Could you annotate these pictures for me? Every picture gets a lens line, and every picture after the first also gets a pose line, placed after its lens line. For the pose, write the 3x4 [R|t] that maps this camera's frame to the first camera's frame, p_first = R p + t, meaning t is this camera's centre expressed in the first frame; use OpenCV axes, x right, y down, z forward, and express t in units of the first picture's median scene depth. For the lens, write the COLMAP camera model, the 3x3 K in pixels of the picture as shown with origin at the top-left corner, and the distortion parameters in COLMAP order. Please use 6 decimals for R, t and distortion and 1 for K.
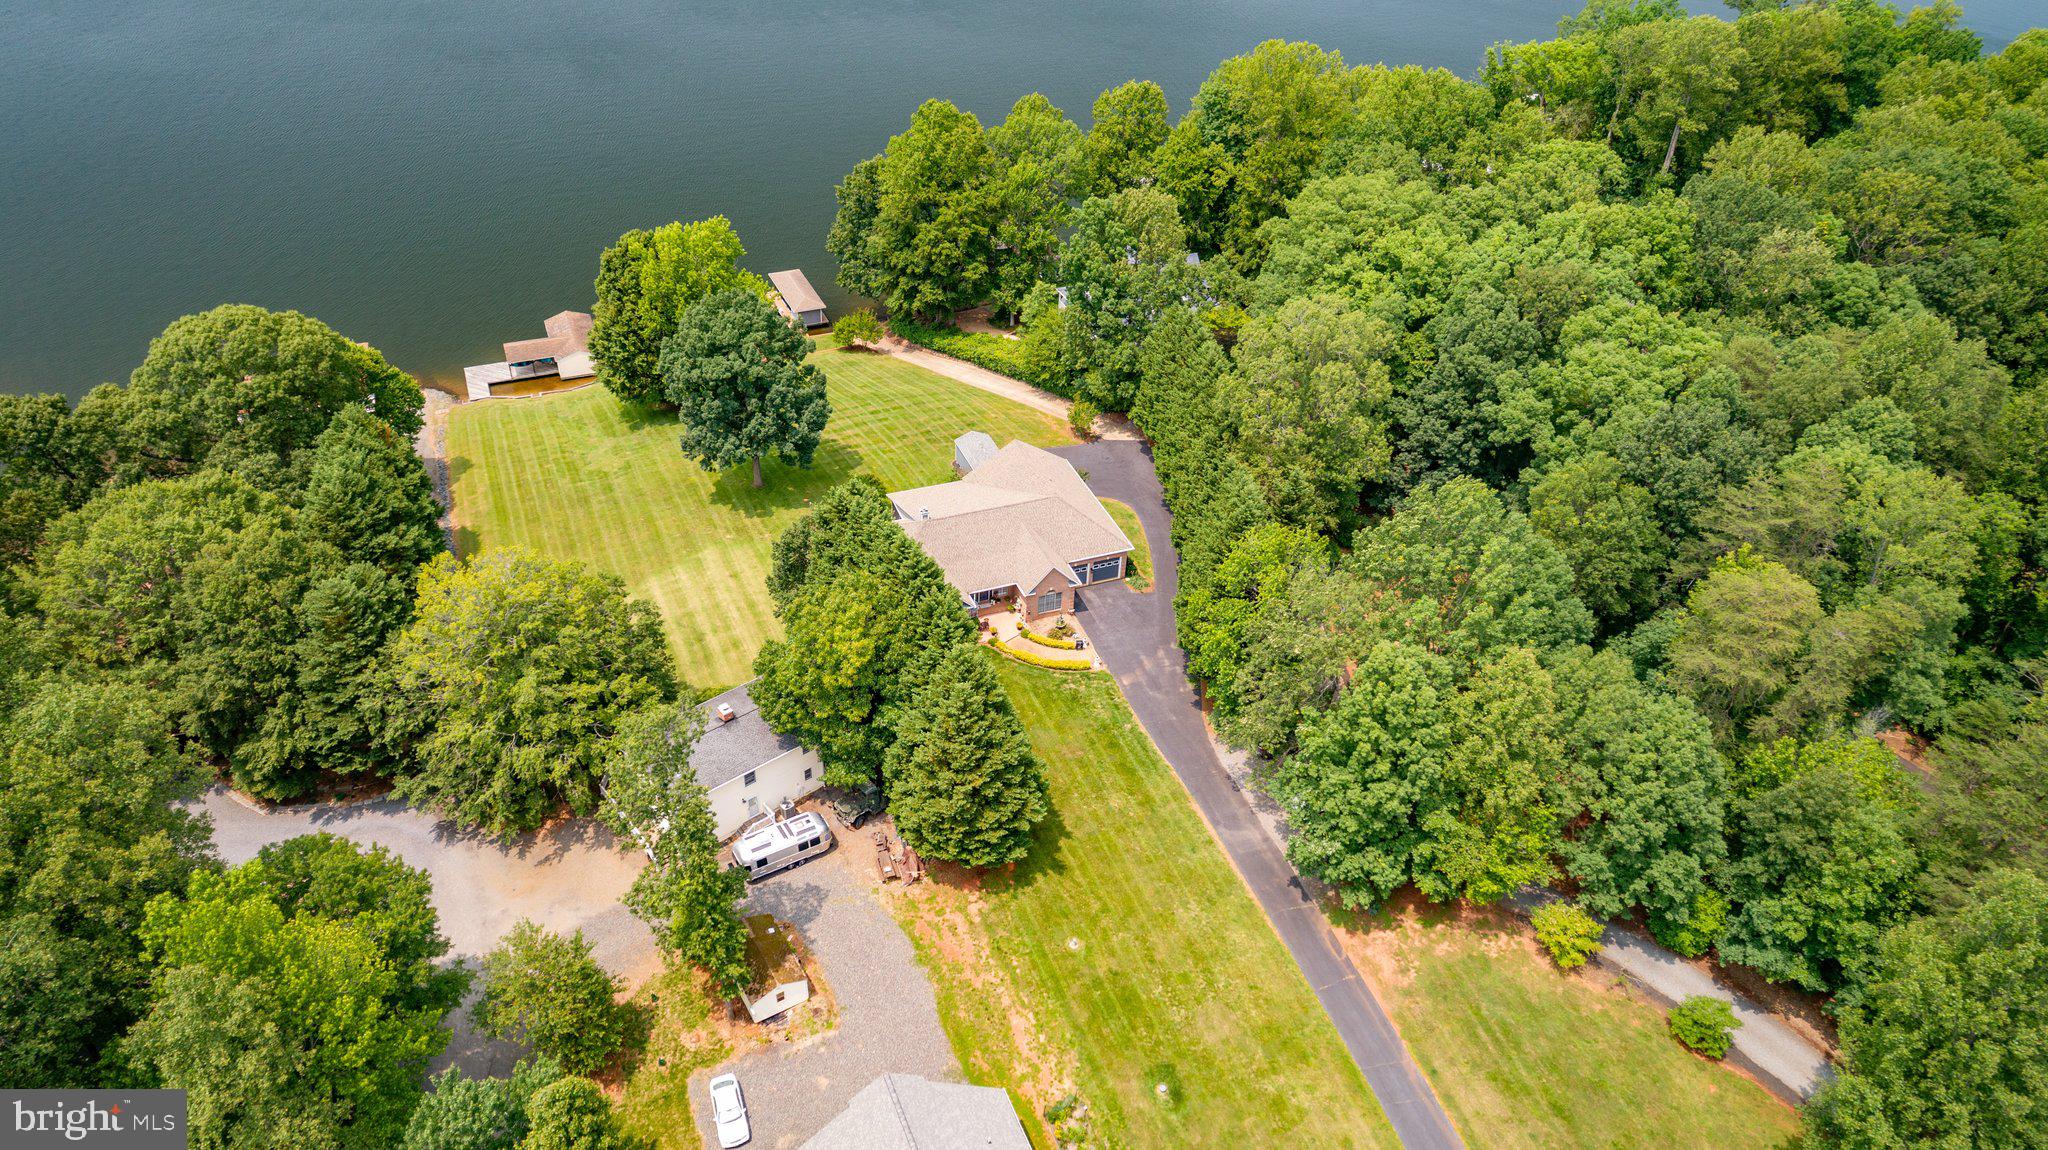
lens RADIAL K [[1383.6, 0, 1021.4], [0, 1383.6, 572.4], [0, 0, 1]] dist [-0.008931, 0.007685]
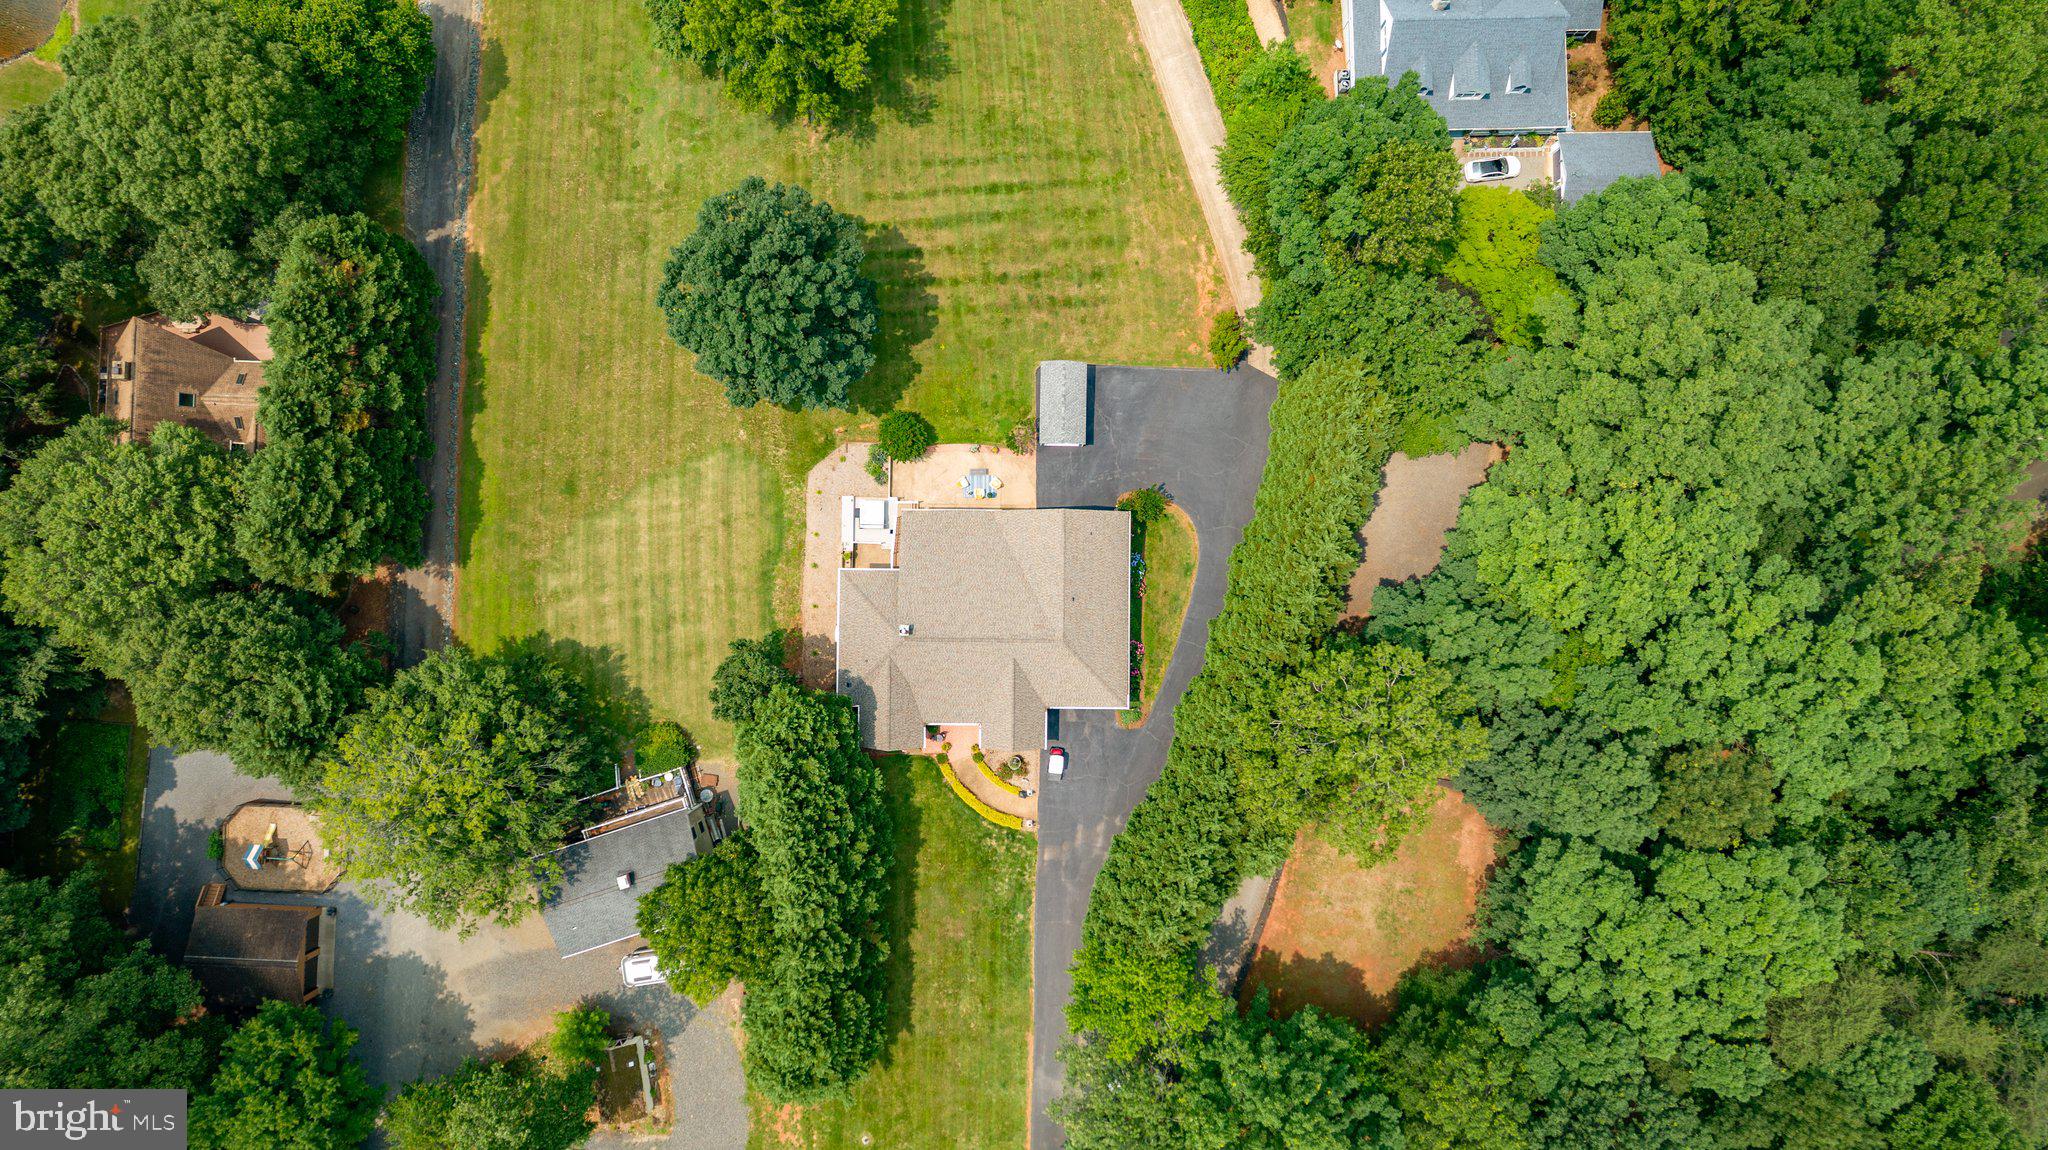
lens RADIAL K [[1383.6, 0, 1021.4], [0, 1383.6, 572.4], [0, 0, 1]] dist [-0.008931, 0.007685]
pose [[0.928154, 0.371058, -0.029077, 0.012680], [-0.204685, 0.574115, 0.792778, -0.886176], [0.310860, -0.729868, 0.608817, 0.578983]]
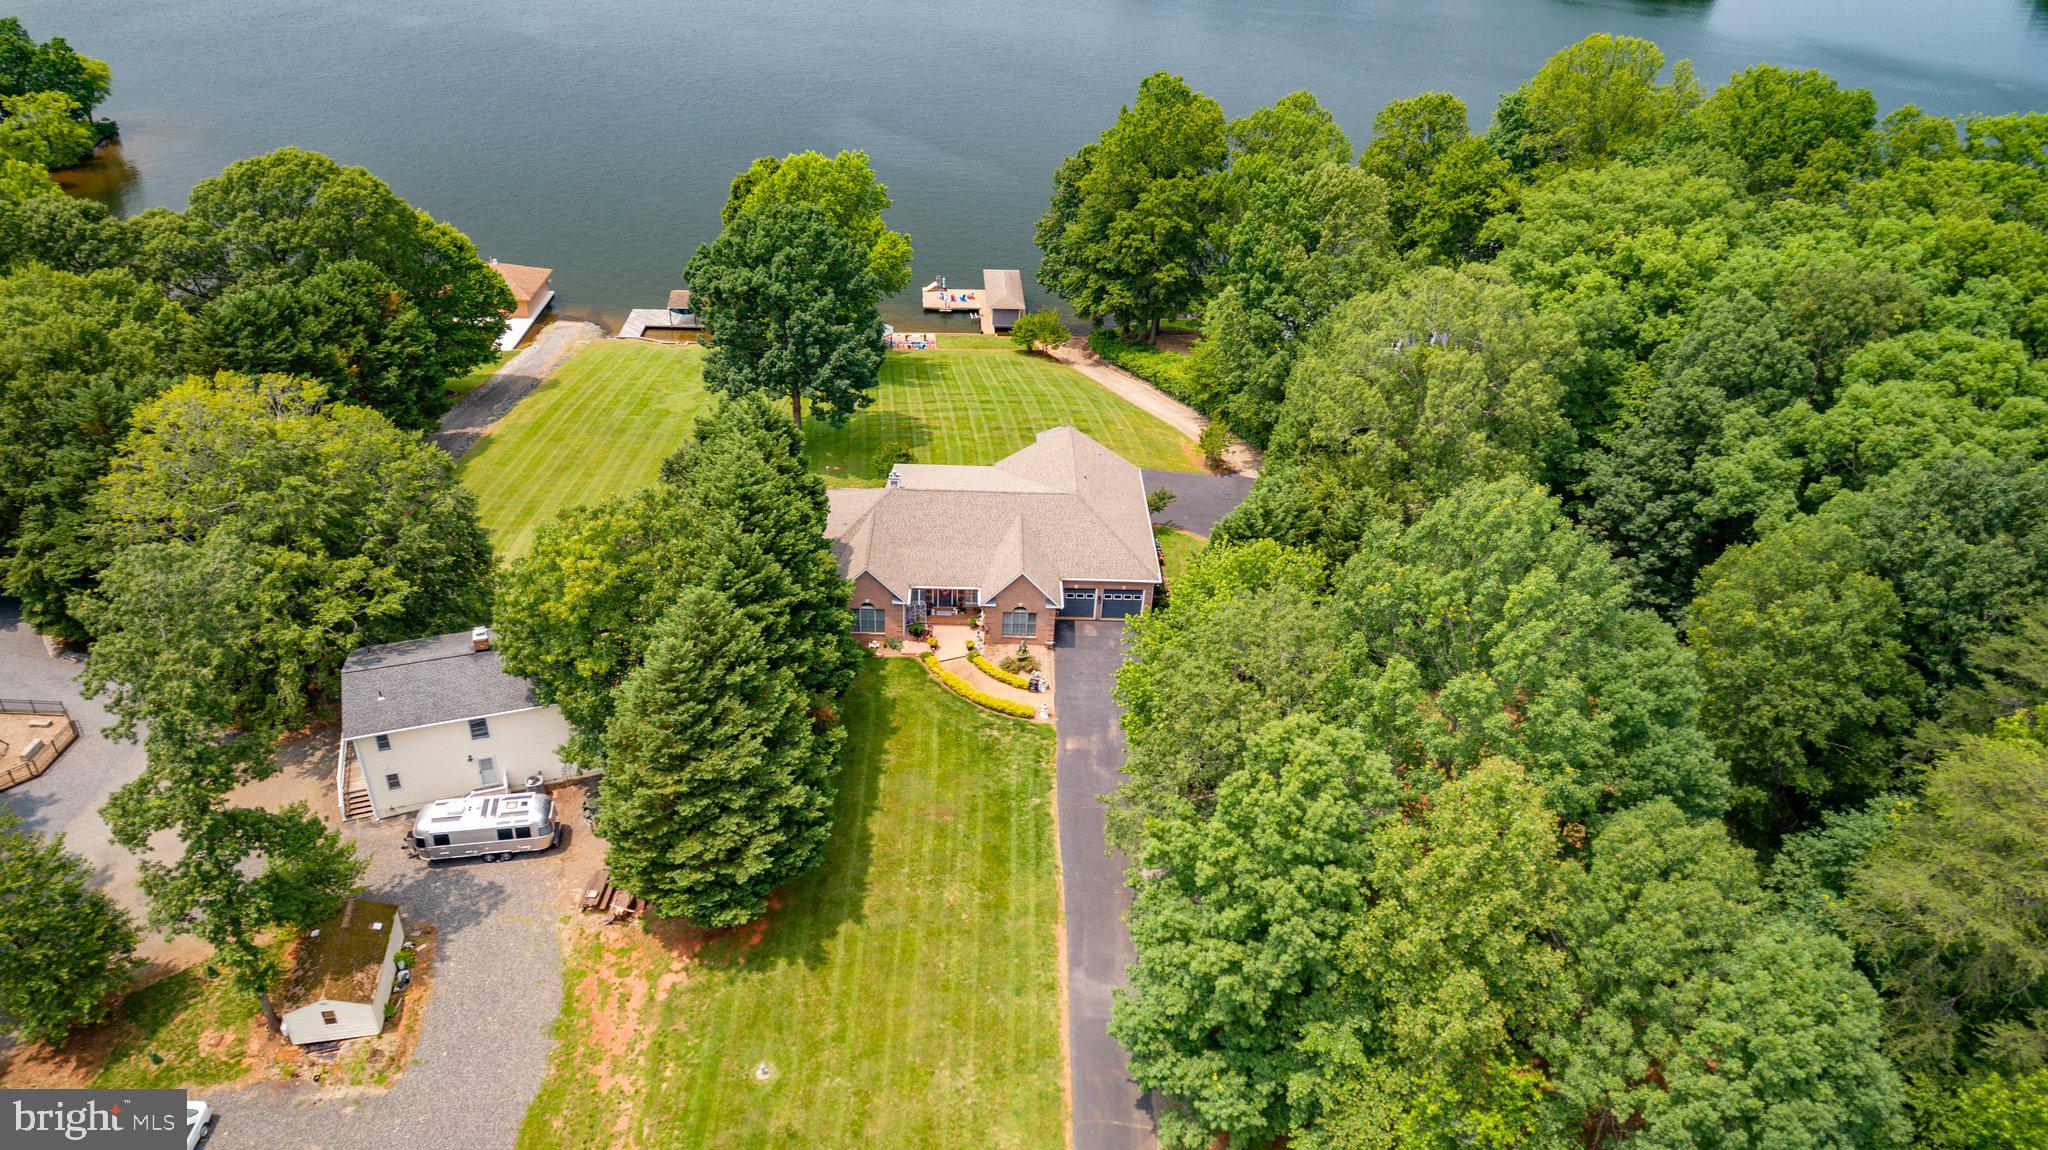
lens RADIAL K [[1383.6, 0, 1021.4], [0, 1383.6, 572.4], [0, 0, 1]] dist [-0.008931, 0.007685]
pose [[0.937866, 0.191317, -0.289493, 0.258853], [-0.217198, 0.974296, -0.059773, 0.043722], [0.270616, 0.118936, 0.955312, 0.329326]]
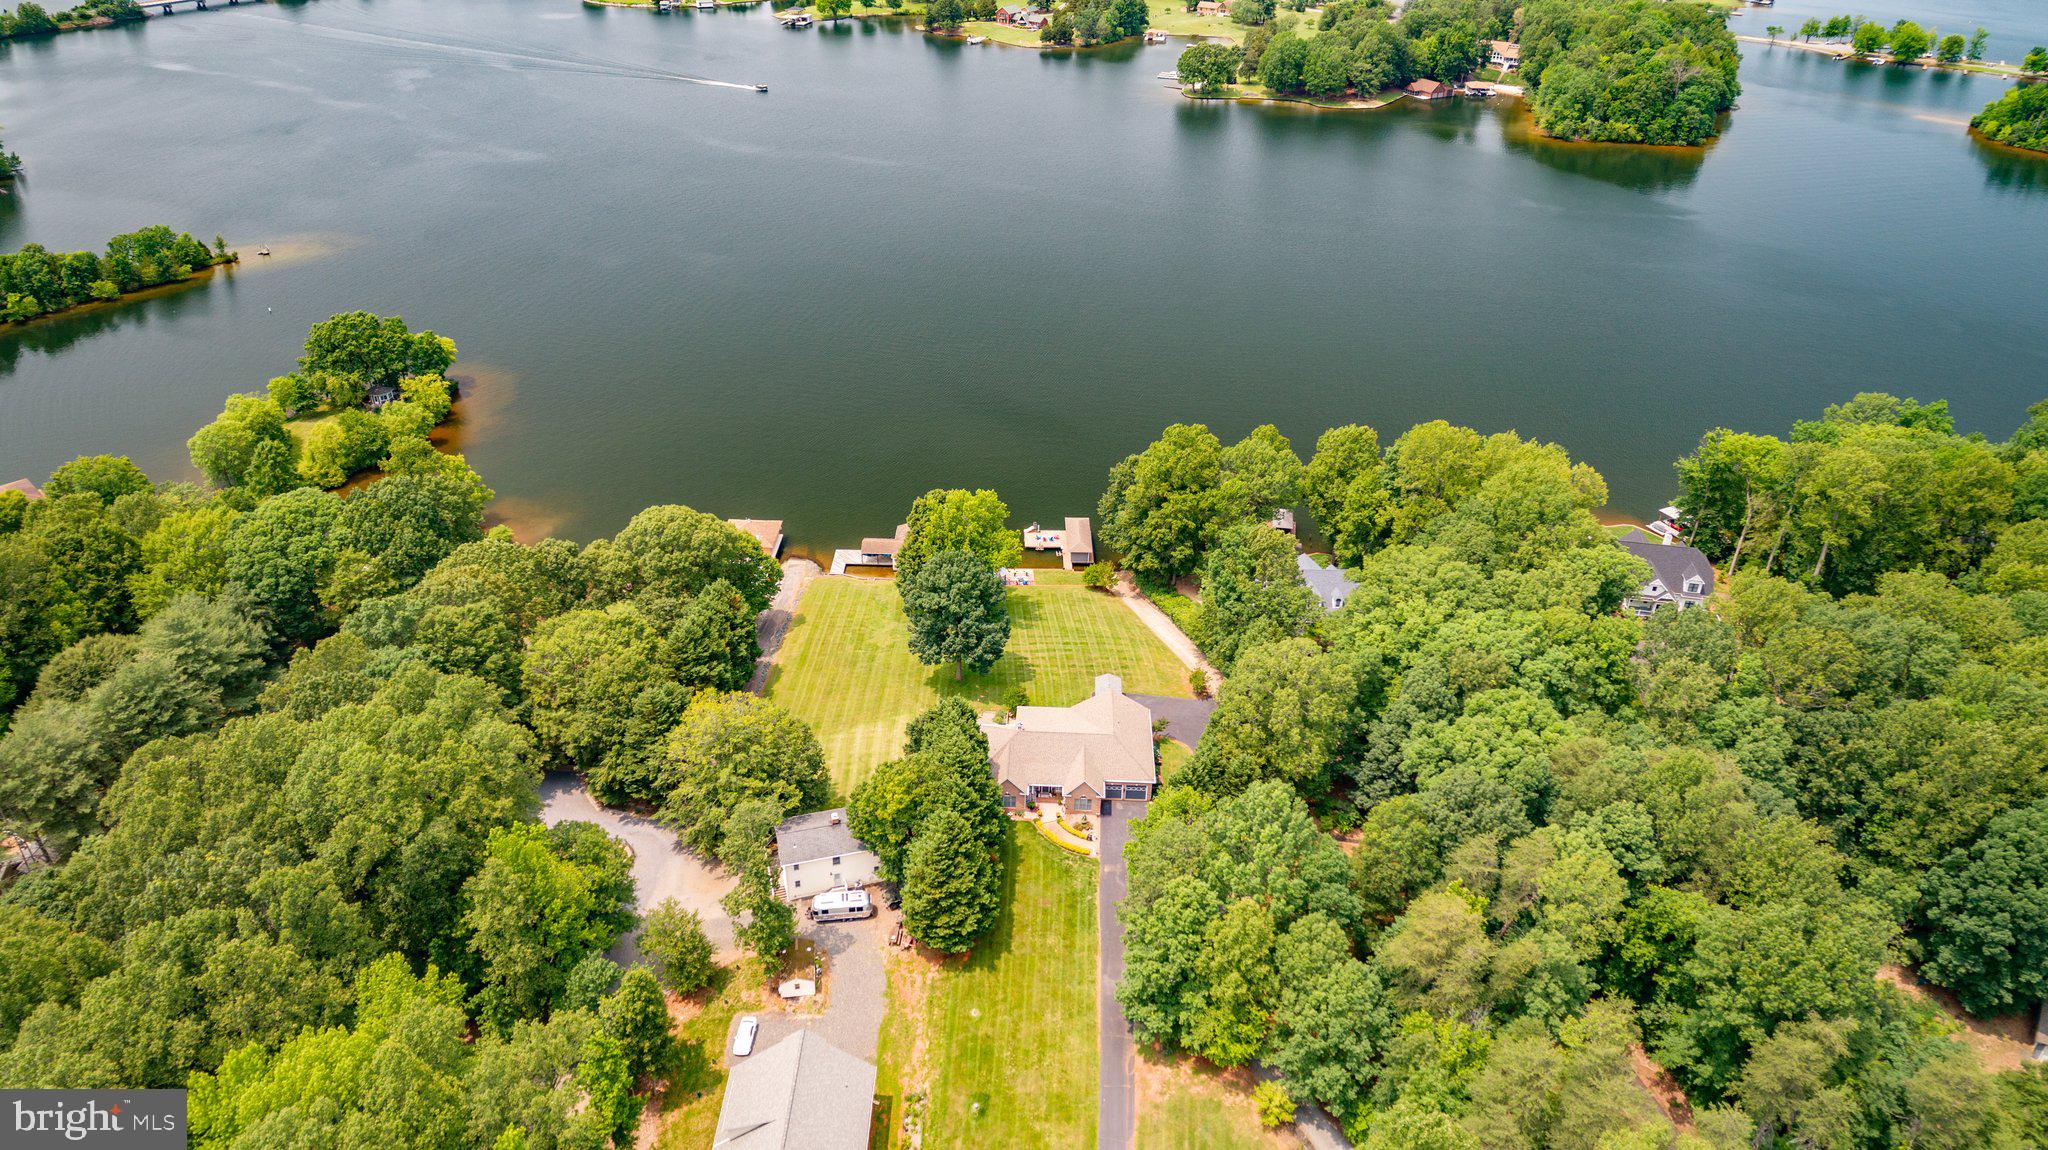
lens RADIAL K [[1383.6, 0, 1021.4], [0, 1383.6, 572.4], [0, 0, 1]] dist [-0.008931, 0.007685]
pose [[0.918738, 0.189461, -0.346448, 0.476498], [-0.228265, 0.970748, -0.074461, -0.105051], [0.322206, 0.147491, 0.935109, -0.486904]]
